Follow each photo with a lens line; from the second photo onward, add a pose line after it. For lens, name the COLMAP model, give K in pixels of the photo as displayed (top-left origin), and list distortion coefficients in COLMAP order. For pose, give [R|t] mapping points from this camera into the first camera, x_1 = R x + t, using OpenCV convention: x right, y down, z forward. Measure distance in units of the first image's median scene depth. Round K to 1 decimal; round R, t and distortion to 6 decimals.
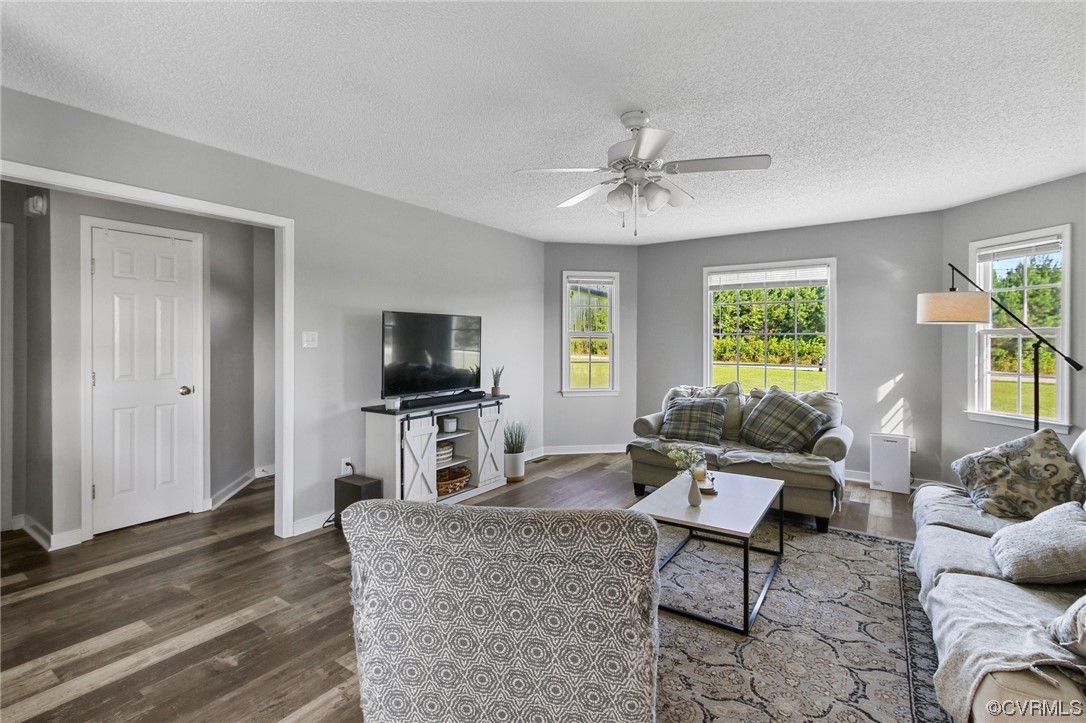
lens RADIAL K [[505.3, 0, 537.5], [0, 505.3, 342.0], [0, 0, 1]] dist [-0.004054, -0.000390]
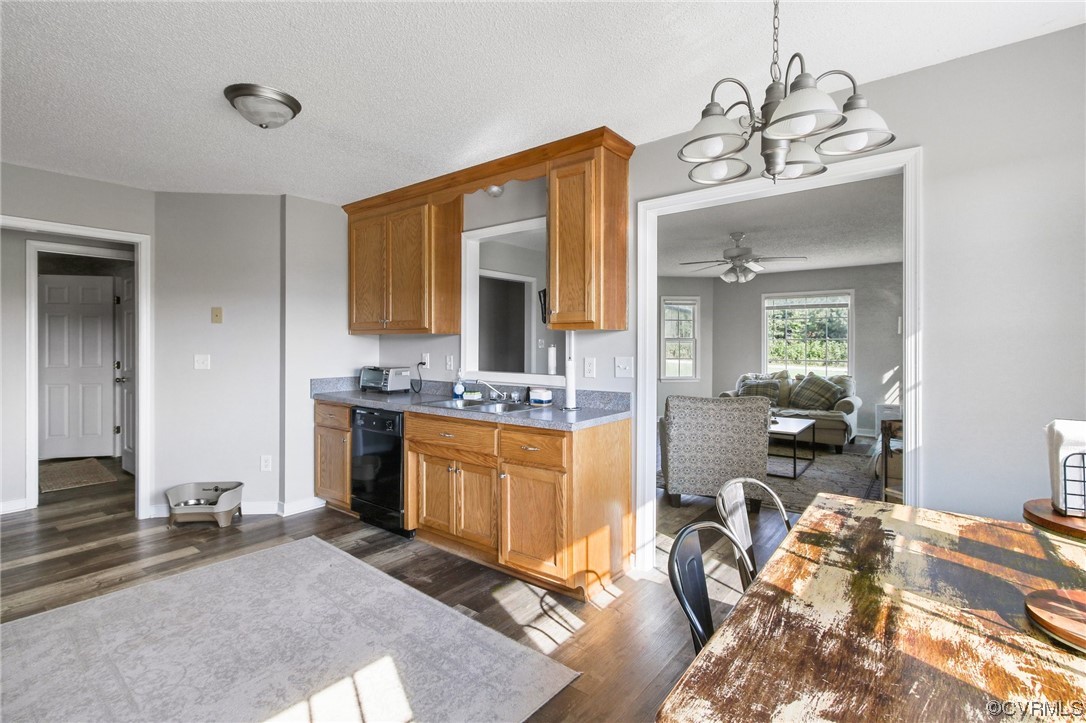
lens RADIAL K [[509.6, 0, 520.9], [0, 509.6, 346.0], [0, 0, 1]] dist [-0.001077, -0.000079]
pose [[0.995962, 0.000272, -0.089778, -0.326763], [-0.000029, 0.999996, 0.002705, -0.001075], [0.089779, -0.002692, 0.995958, -0.746533]]
